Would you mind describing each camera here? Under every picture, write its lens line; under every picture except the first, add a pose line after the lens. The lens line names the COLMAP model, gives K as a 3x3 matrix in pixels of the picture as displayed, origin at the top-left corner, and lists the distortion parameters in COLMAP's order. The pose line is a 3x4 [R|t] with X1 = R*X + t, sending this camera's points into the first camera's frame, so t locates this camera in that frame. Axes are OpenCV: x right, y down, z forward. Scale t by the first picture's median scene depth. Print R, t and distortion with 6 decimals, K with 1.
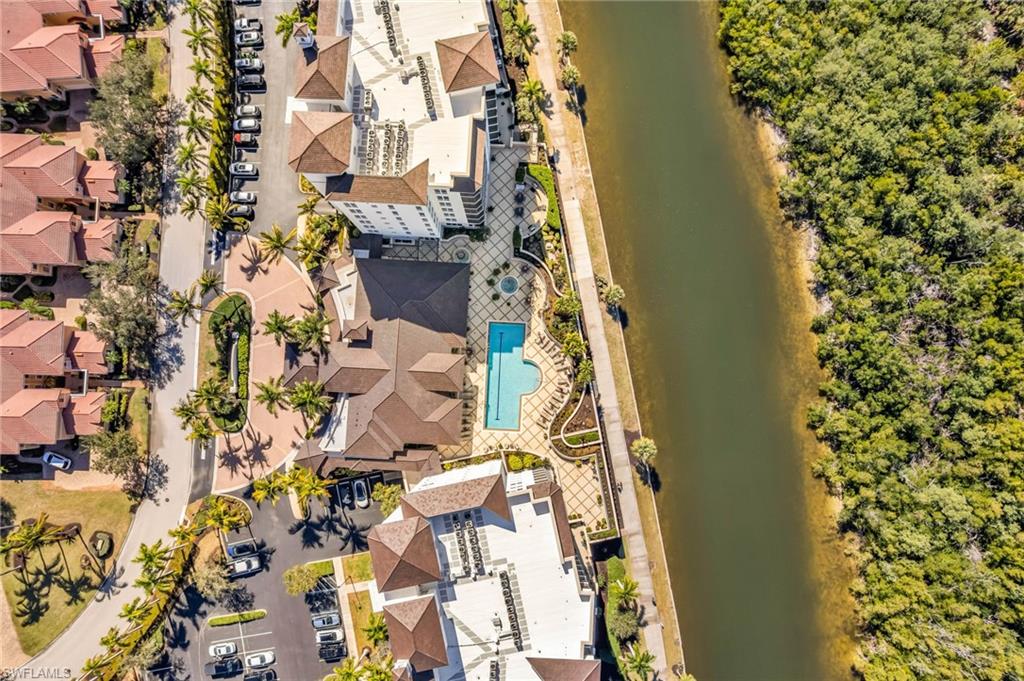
lens RADIAL K [[652.2, 0, 518.5], [0, 652.2, 355.4], [0, 0, 1]] dist [-0.063527, 0.055917]
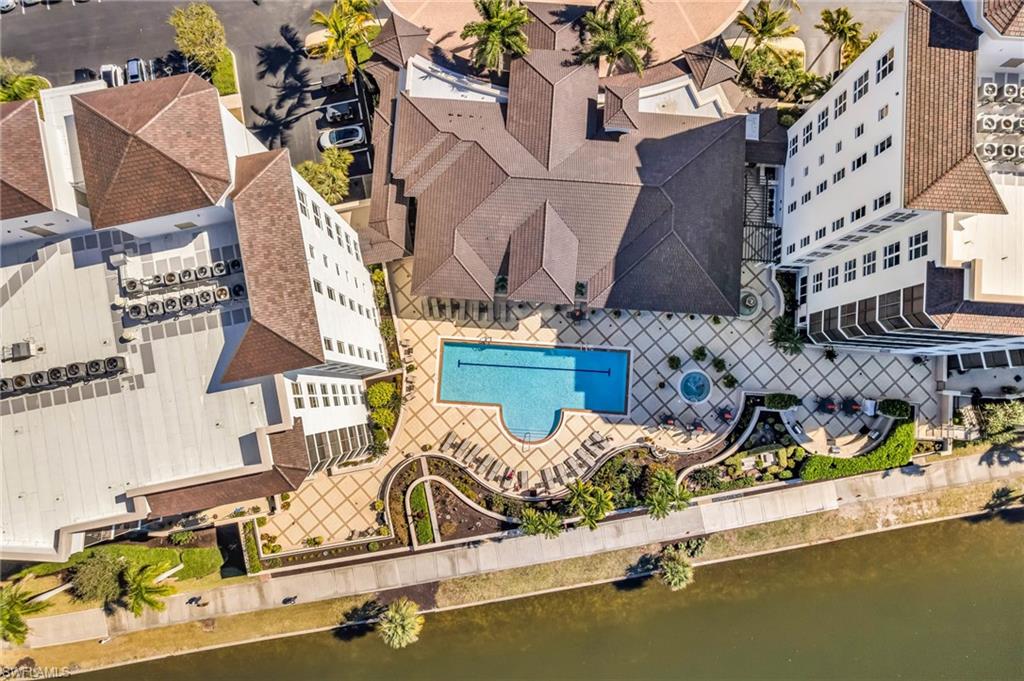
lens RADIAL K [[652.2, 0, 518.5], [0, 652.2, 355.4], [0, 0, 1]] dist [-0.063527, 0.055917]
pose [[-0.011832, 0.997886, -0.063904, -0.003462], [-0.998867, -0.008849, 0.046759, 0.019178], [0.046095, 0.064385, 0.996860, 0.435294]]
